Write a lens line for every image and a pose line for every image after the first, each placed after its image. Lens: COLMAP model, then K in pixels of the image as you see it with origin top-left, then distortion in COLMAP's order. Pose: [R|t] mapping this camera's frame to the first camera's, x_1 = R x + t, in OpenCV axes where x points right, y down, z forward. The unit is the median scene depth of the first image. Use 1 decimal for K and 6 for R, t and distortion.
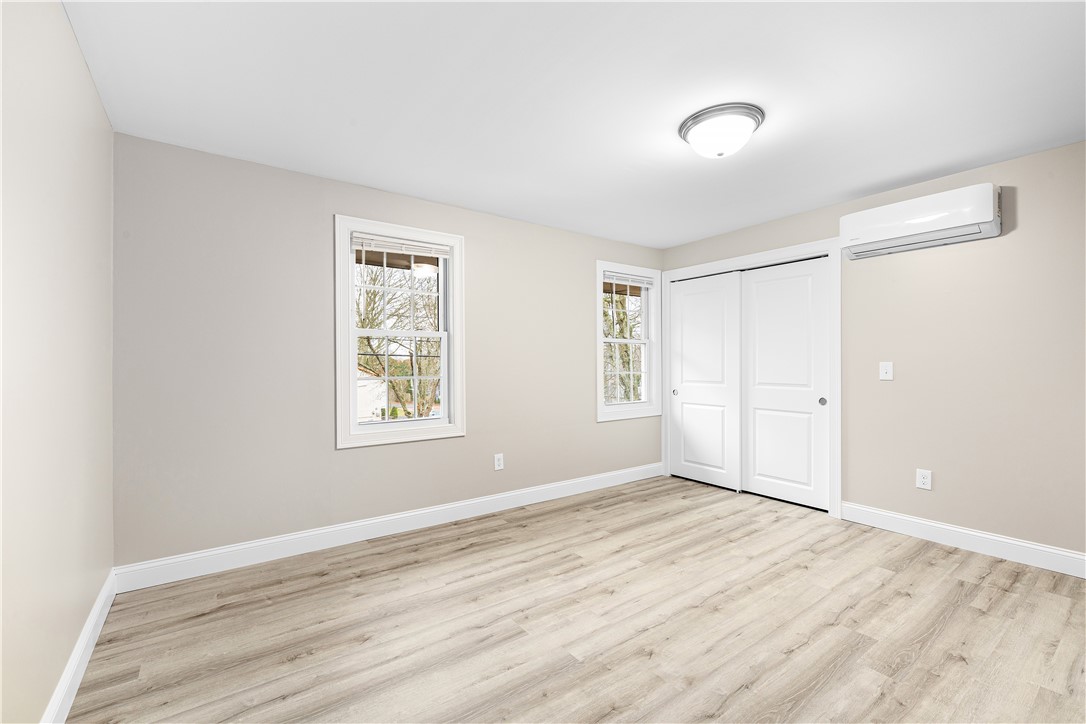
lens RADIAL K [[461.3, 0, 539.6], [0, 461.3, 362.3], [0, 0, 1]] dist [0.001941, -0.000820]
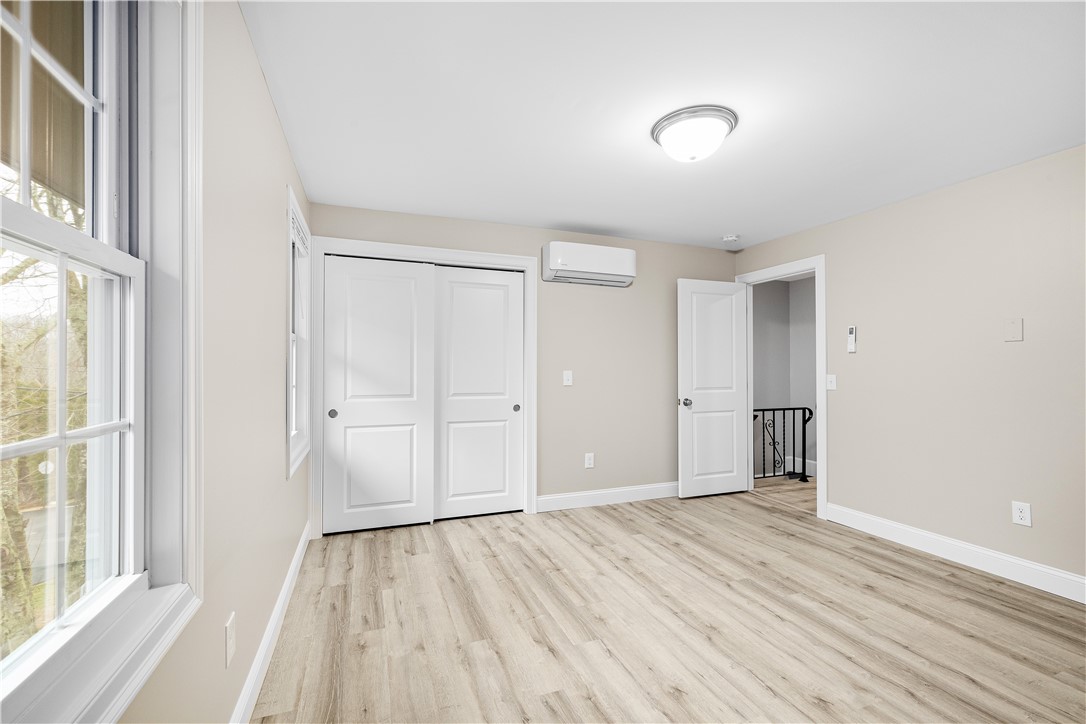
lens RADIAL K [[461.3, 0, 542.1], [0, 461.3, 366.2], [0, 0, 1]] dist [0.001941, -0.000820]
pose [[0.251253, 0.011146, 0.967857, -0.442573], [-0.001484, 0.999937, -0.011130, 0.000837], [-0.967920, 0.001360, 0.251254, 0.756521]]
